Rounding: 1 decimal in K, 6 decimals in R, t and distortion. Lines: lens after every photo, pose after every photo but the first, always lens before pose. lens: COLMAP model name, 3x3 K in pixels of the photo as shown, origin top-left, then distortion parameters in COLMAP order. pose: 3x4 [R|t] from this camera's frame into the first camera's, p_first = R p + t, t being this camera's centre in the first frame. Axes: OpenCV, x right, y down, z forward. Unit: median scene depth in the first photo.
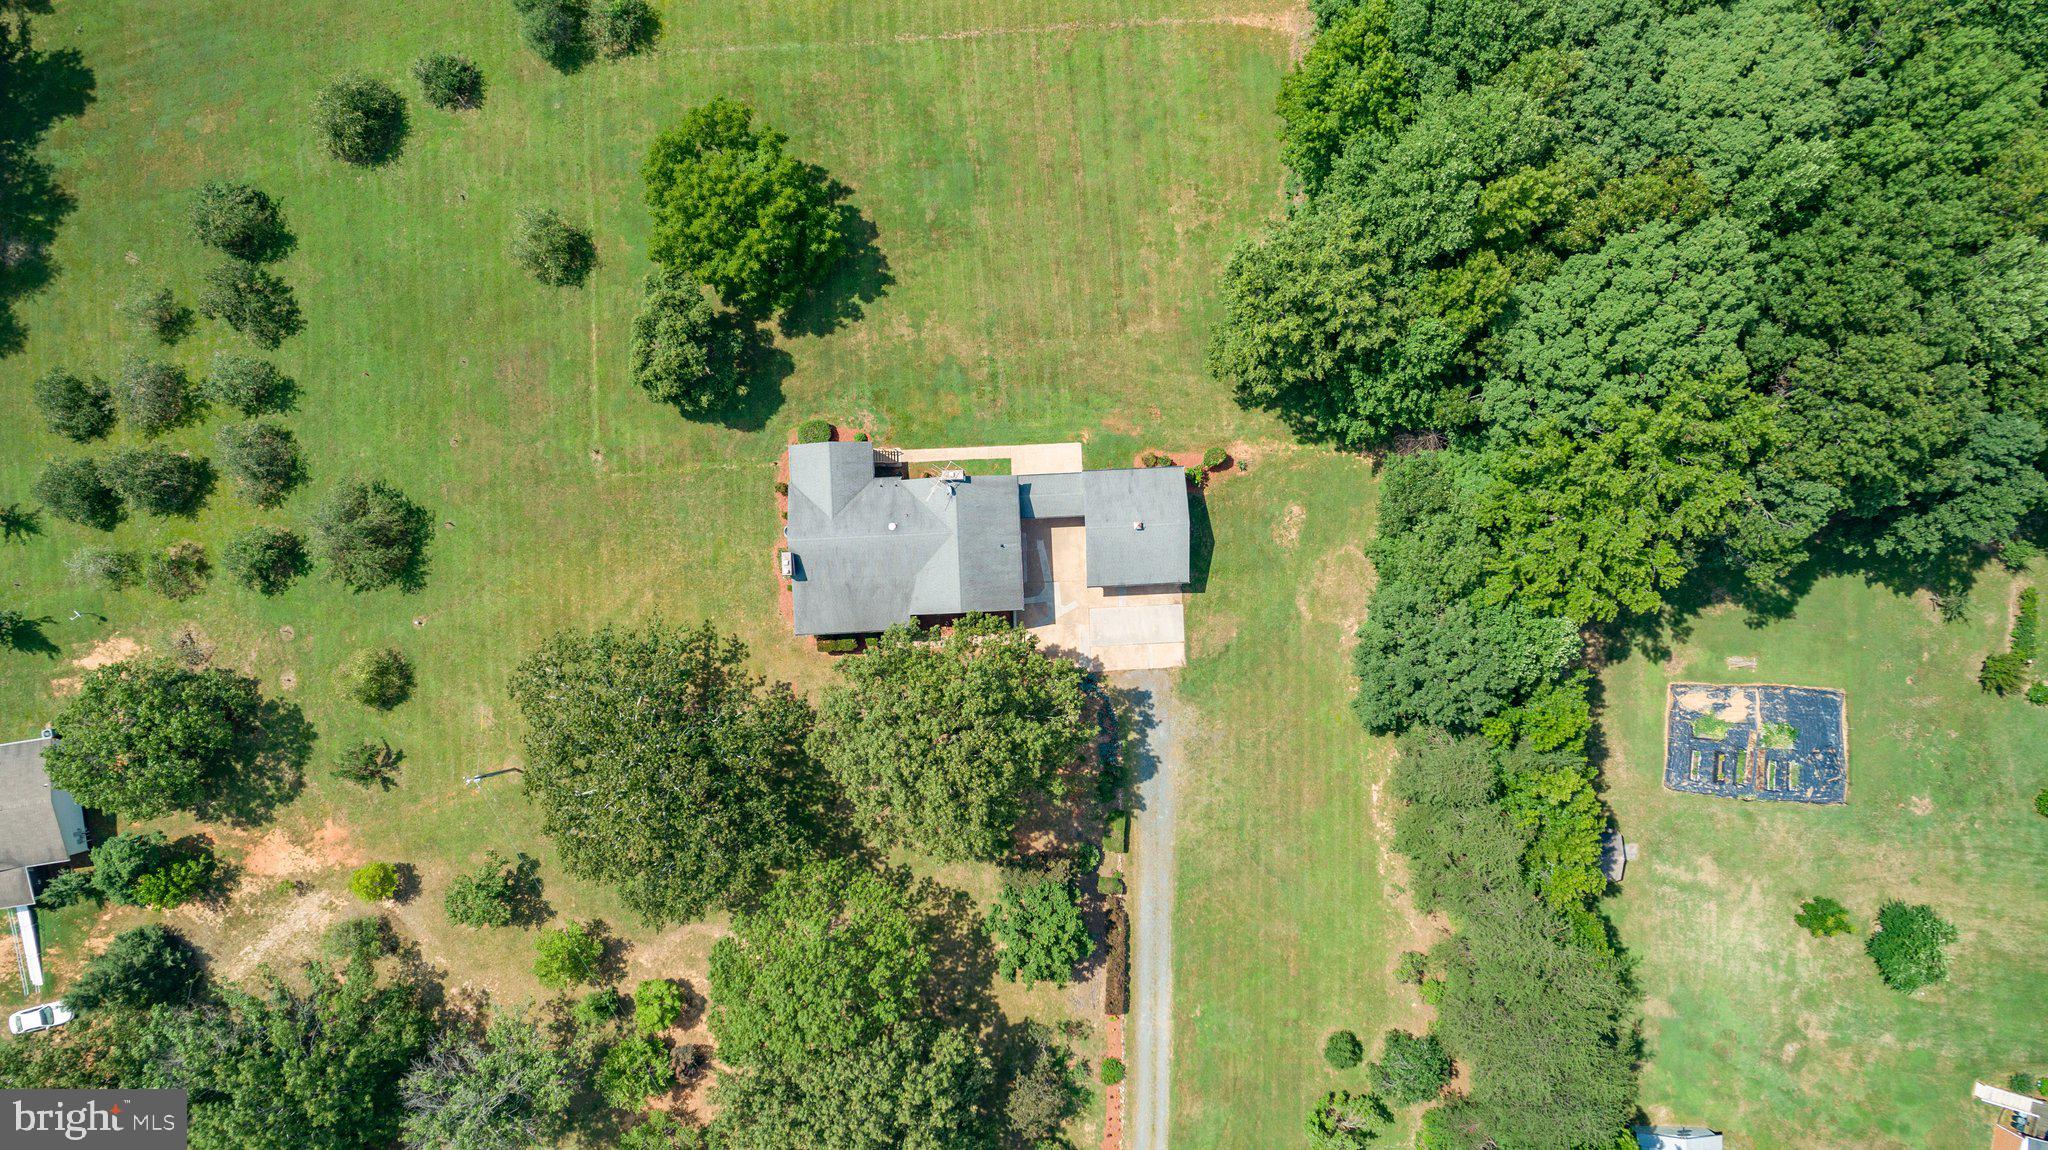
lens RADIAL K [[1378.9, 0, 1021.2], [0, 1378.9, 573.7], [0, 0, 1]] dist [-0.011889, 0.009533]
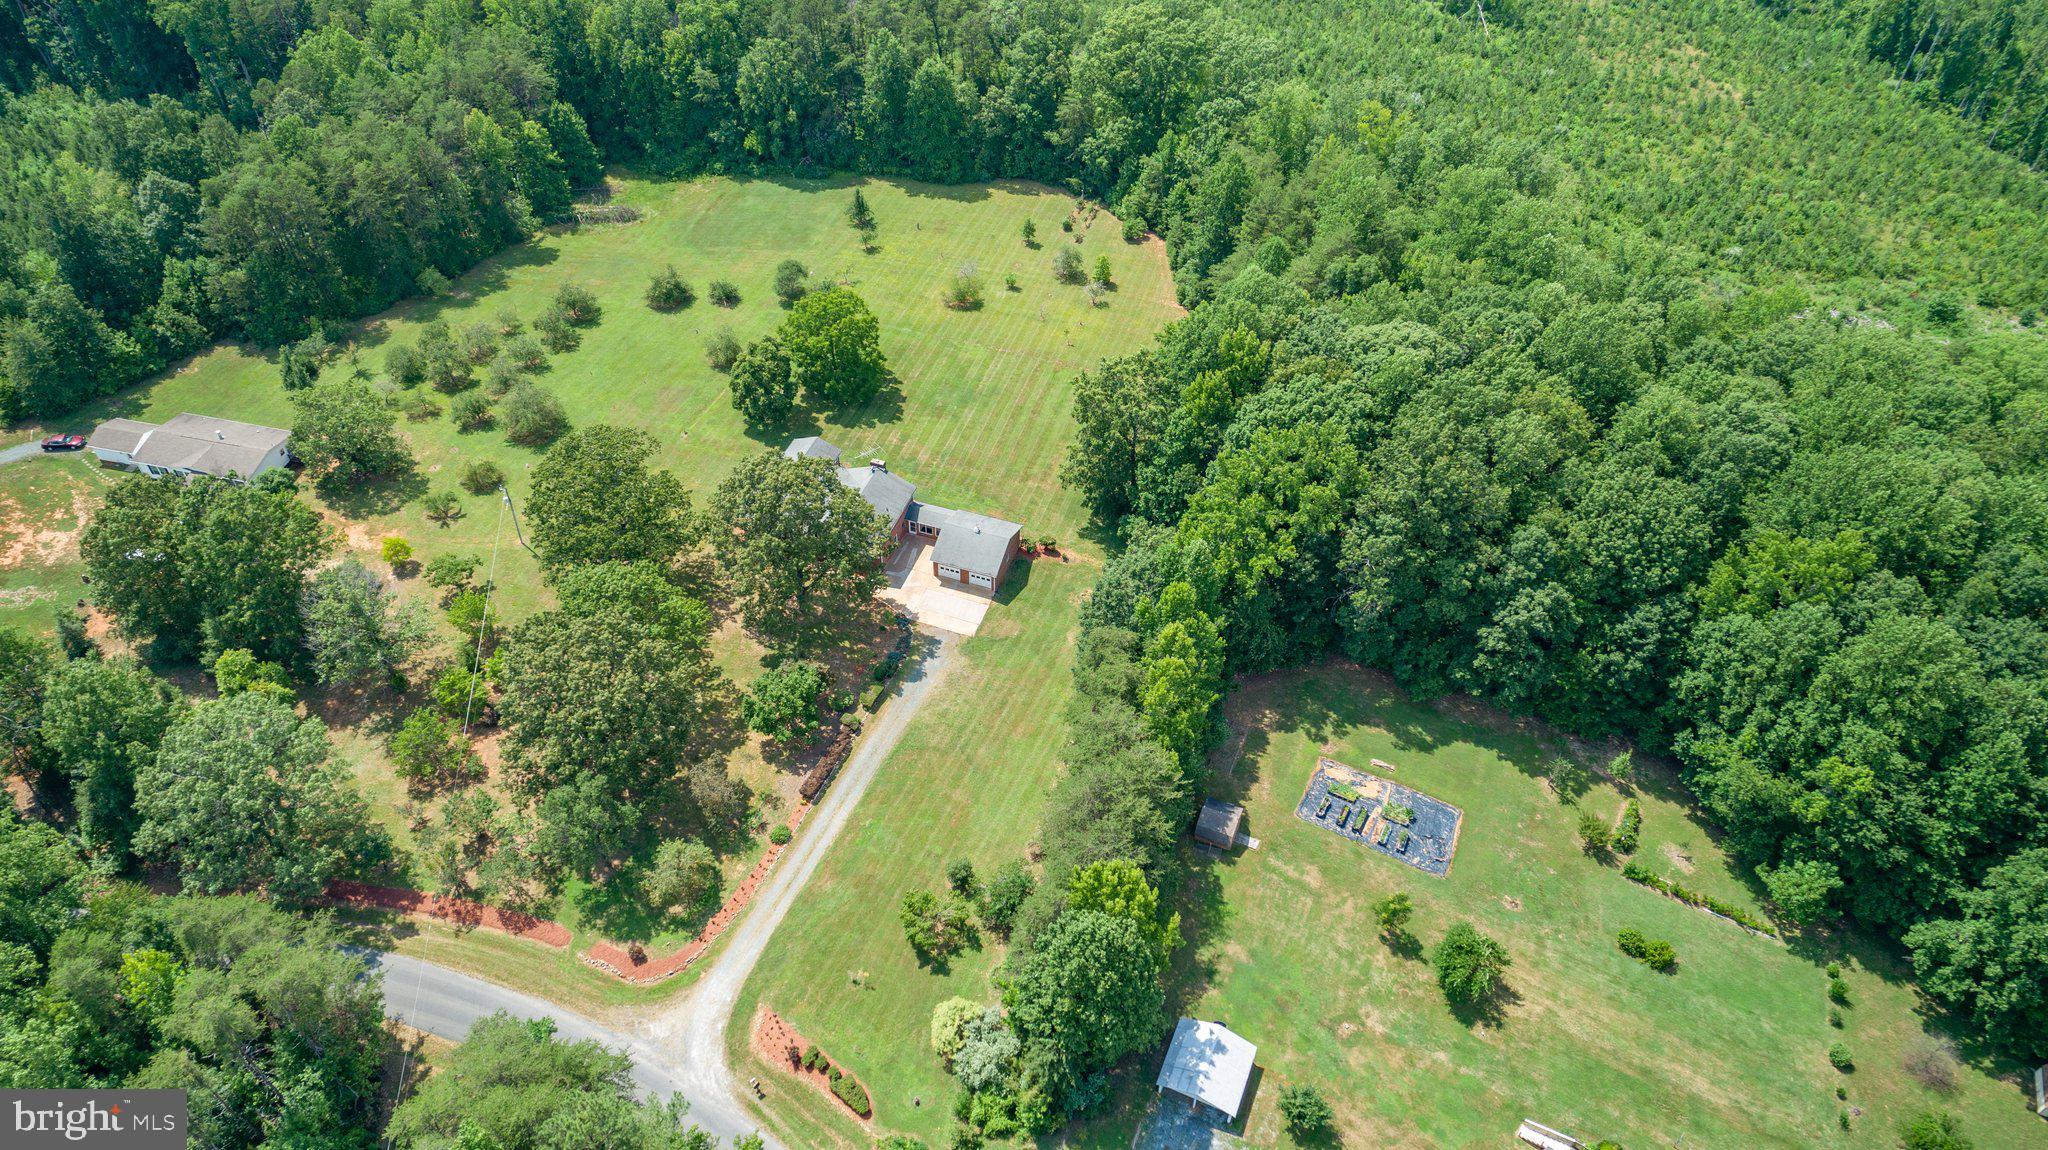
lens RADIAL K [[1378.9, 0, 1020.0], [0, 1378.9, 576.0], [0, 0, 1]] dist [-0.011889, 0.009533]
pose [[0.927014, 0.268165, -0.262170, 0.507893], [-0.375018, 0.657827, -0.653166, 0.909396], [-0.002693, 0.703812, 0.710381, -0.013748]]
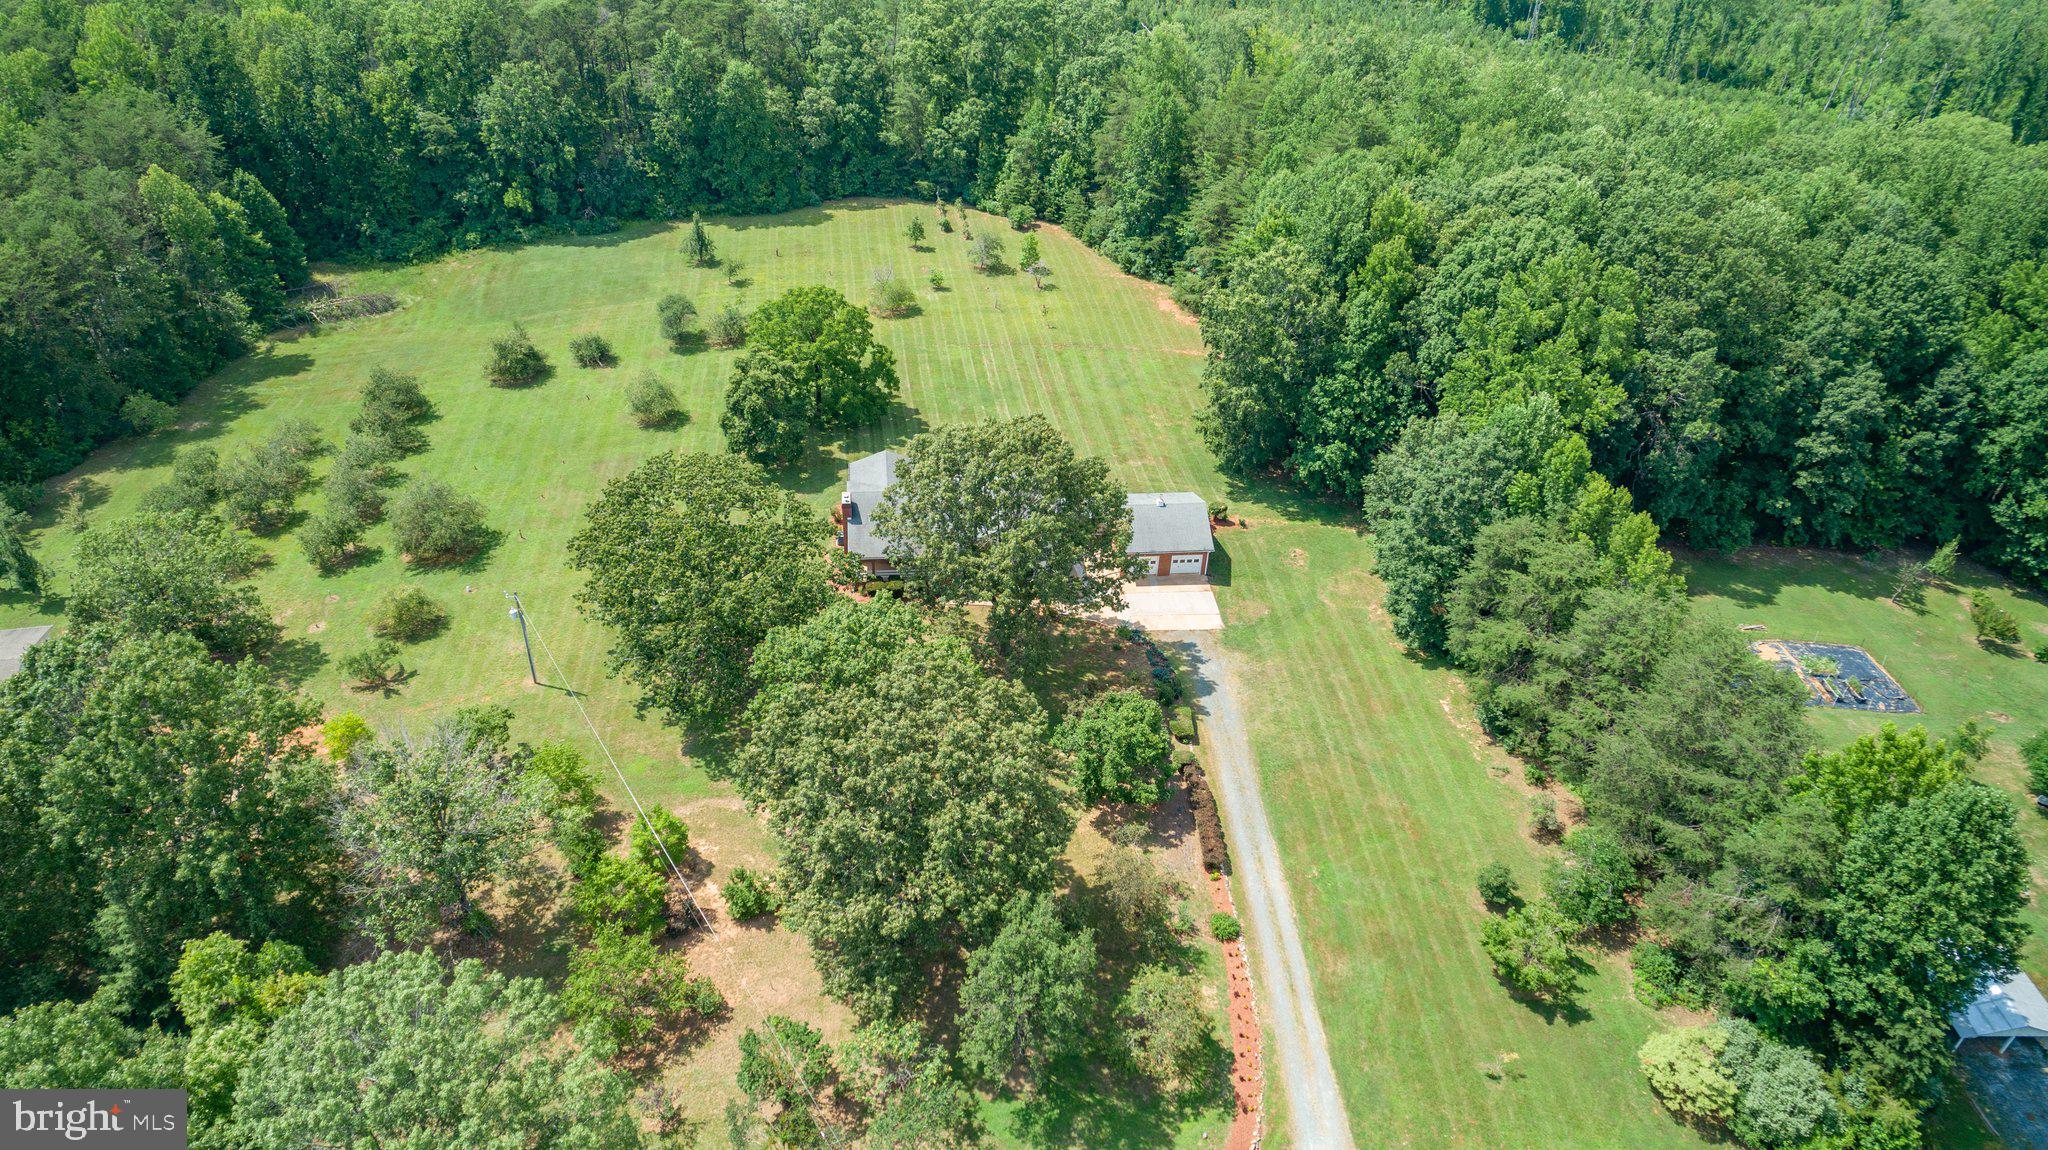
lens RADIAL K [[1378.9, 0, 1019.7], [0, 1378.9, 574.6], [0, 0, 1]] dist [-0.011889, 0.009533]
pose [[0.997659, -0.009795, 0.067677, -0.101057], [0.060030, 0.599428, -0.798174, 0.851720], [-0.032749, 0.800369, 0.598613, 0.367151]]
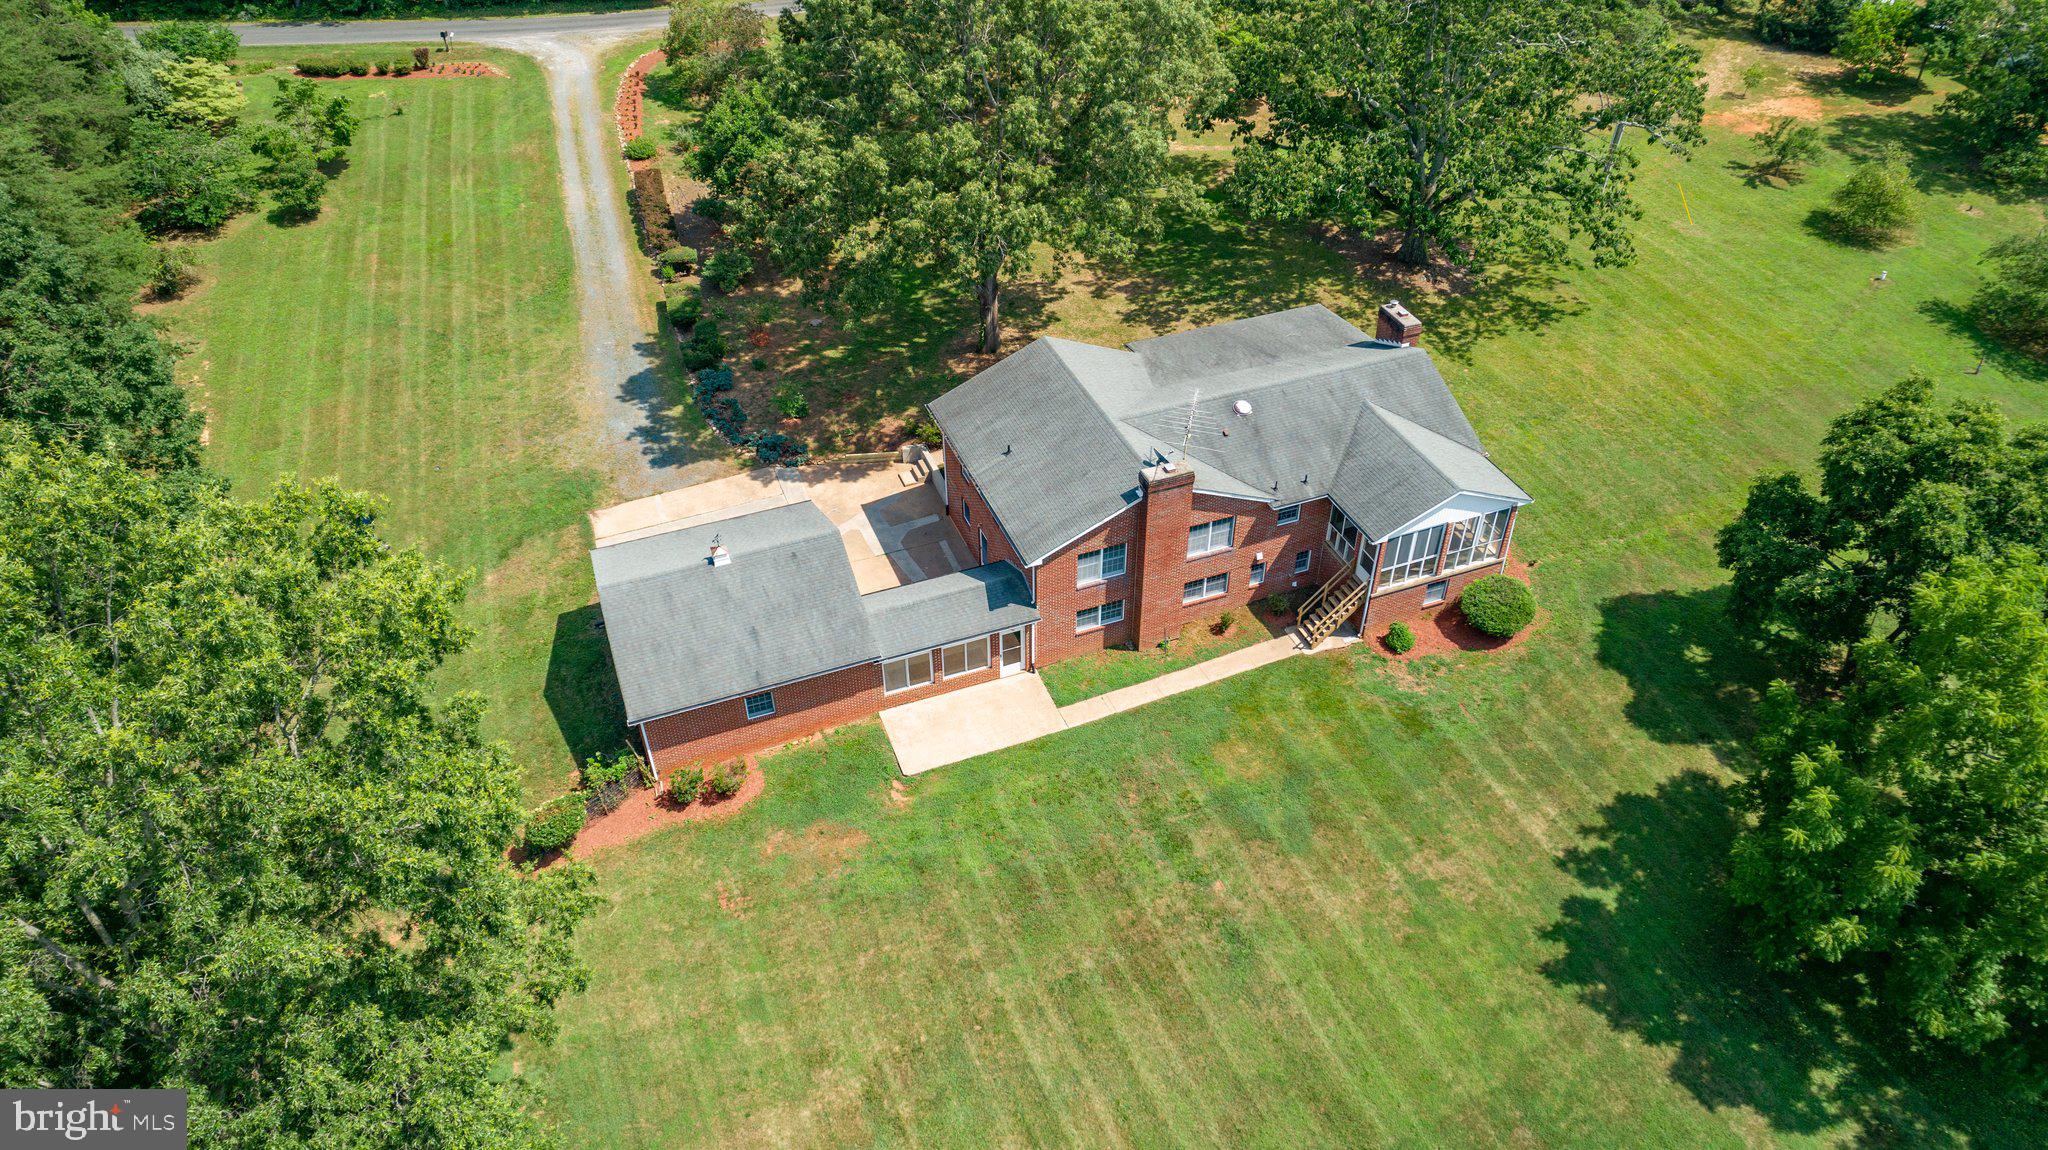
lens RADIAL K [[1378.9, 0, 1019.8], [0, 1378.9, 578.7], [0, 0, 1]] dist [-0.011889, 0.009533]
pose [[-0.948399, 0.203312, -0.243316, 0.097670], [-0.317048, -0.597532, 0.736502, -0.367601], [0.004351, 0.775641, 0.631159, 0.709183]]
